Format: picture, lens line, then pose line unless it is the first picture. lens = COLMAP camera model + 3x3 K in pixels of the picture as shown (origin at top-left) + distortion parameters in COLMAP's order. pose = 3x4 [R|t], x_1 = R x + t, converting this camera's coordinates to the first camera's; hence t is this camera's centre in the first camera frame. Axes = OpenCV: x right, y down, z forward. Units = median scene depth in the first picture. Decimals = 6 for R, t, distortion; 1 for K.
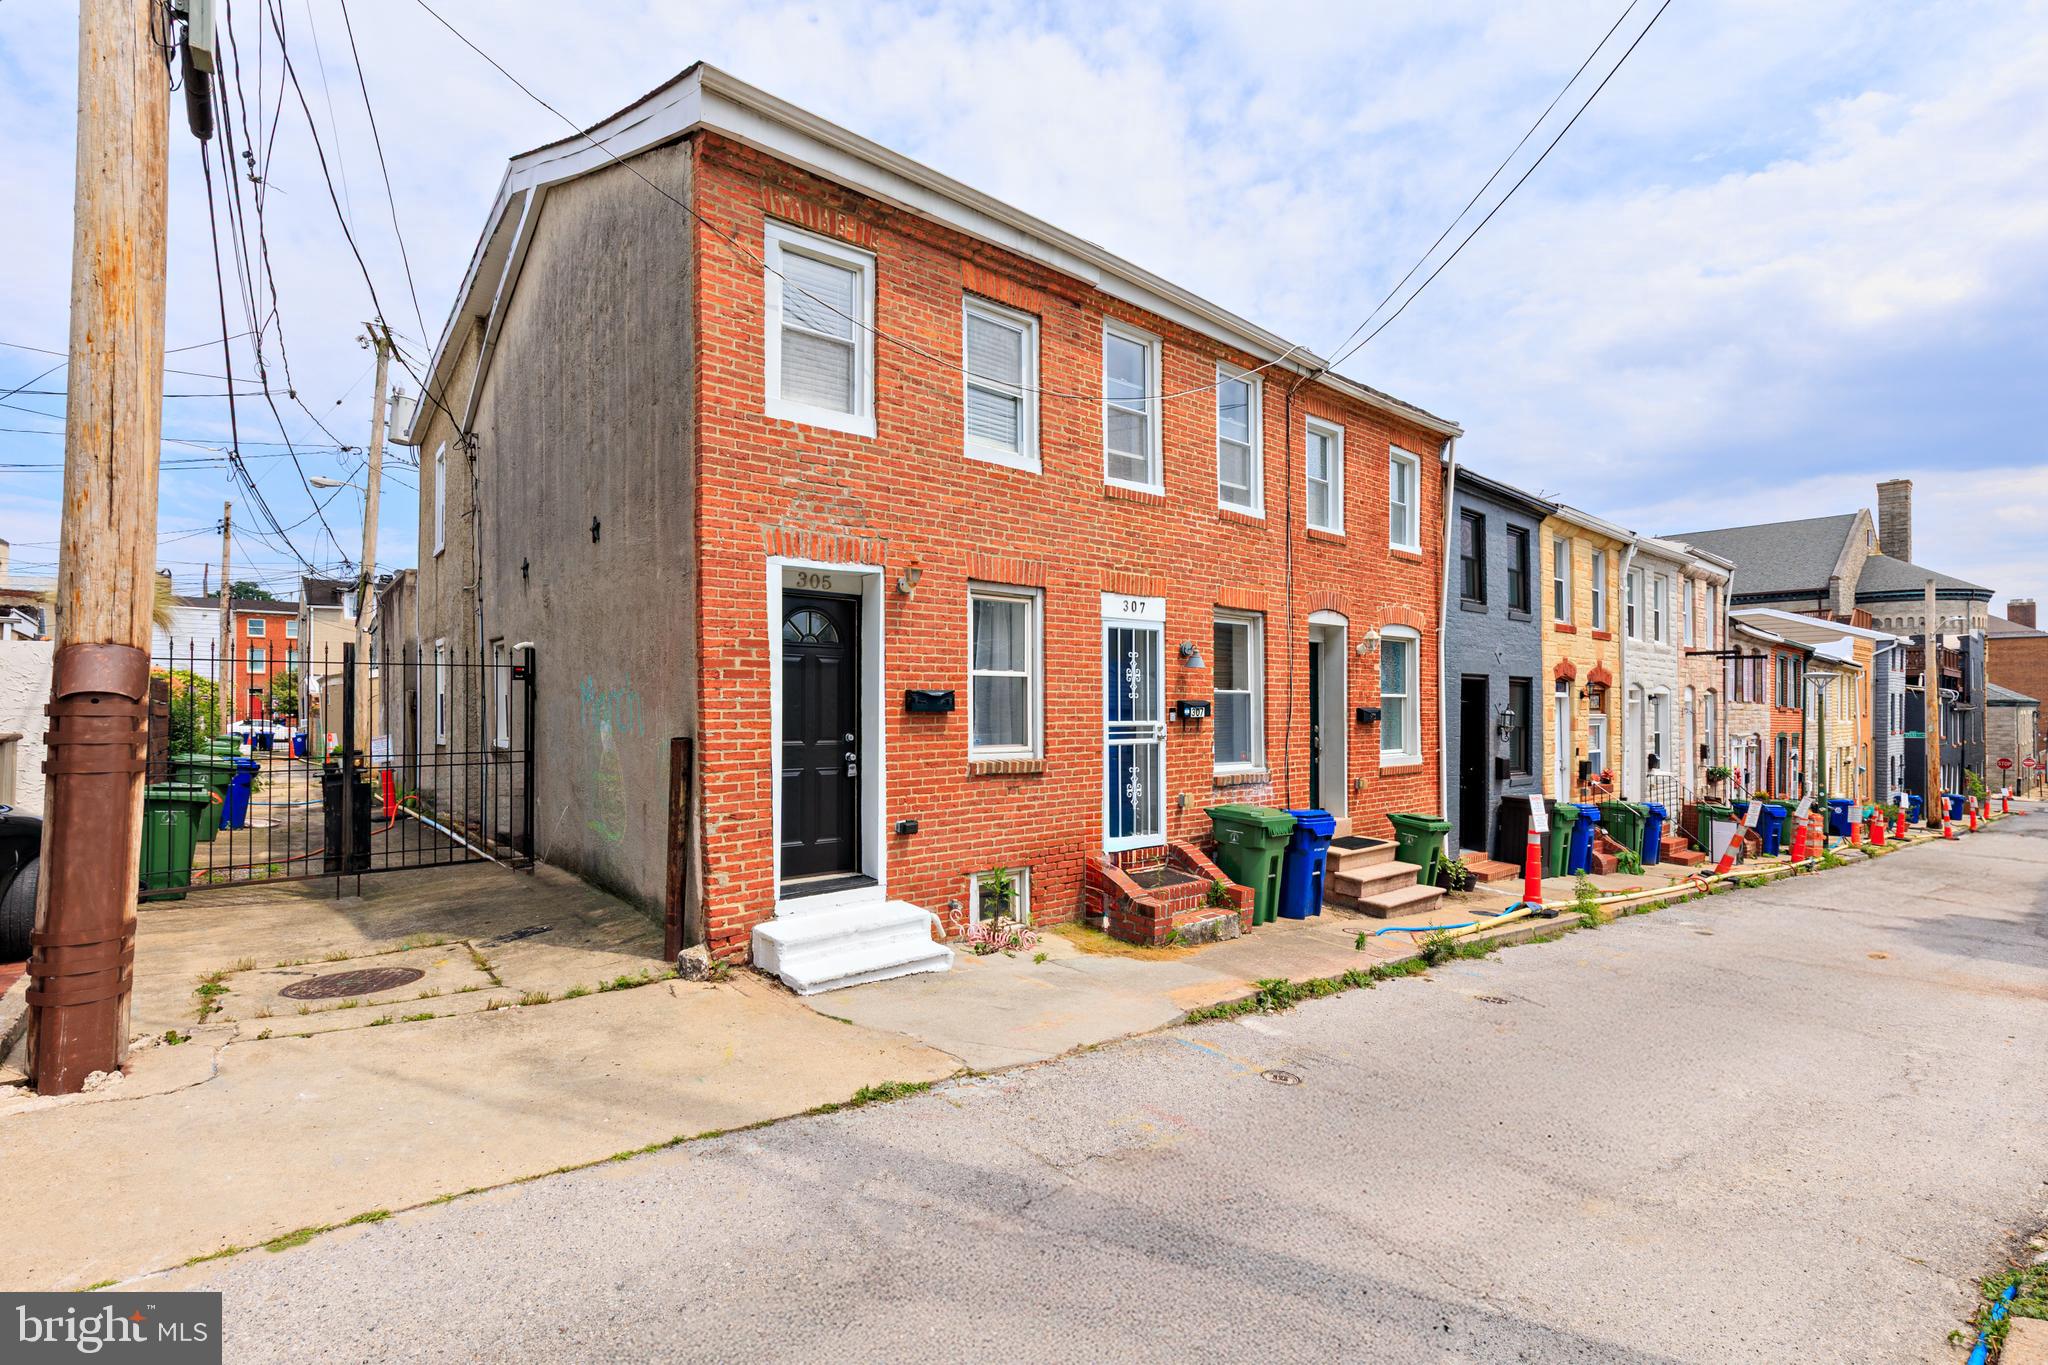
lens RADIAL K [[920.4, 0, 1036.6], [0, 920.4, 689.2], [0, 0, 1]] dist [0.011464, -0.003556]
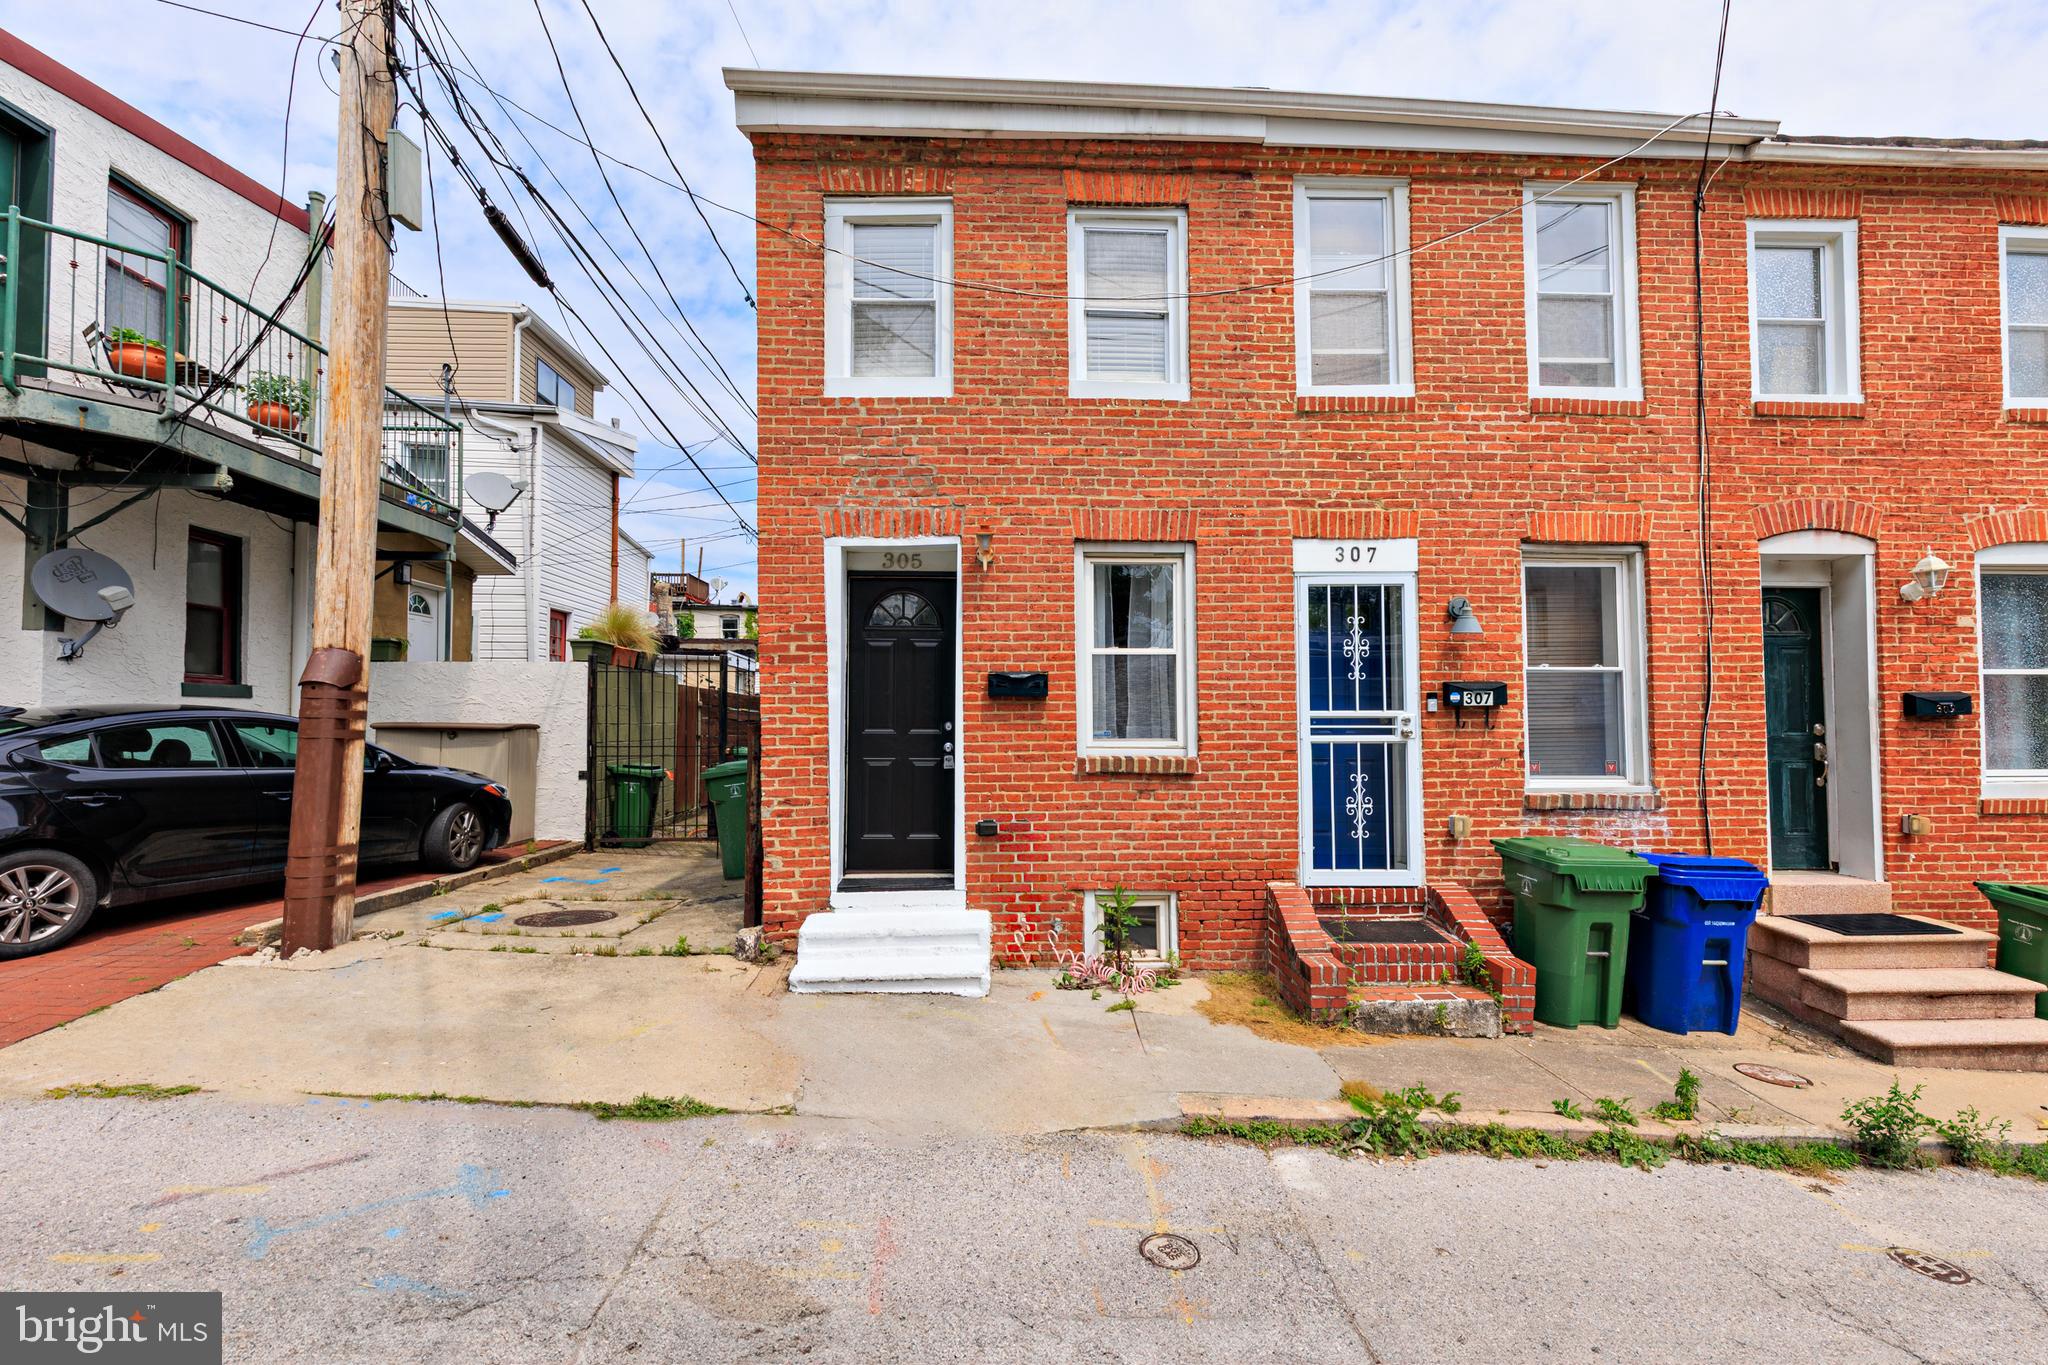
lens RADIAL K [[920.4, 0, 1021.8], [0, 920.4, 689.5], [0, 0, 1]] dist [0.011464, -0.003556]
pose [[0.790282, -0.025159, -0.612227, 0.393571], [0.014299, 0.999642, -0.022622, 0.034877], [0.612577, 0.009123, 0.790358, 0.296901]]
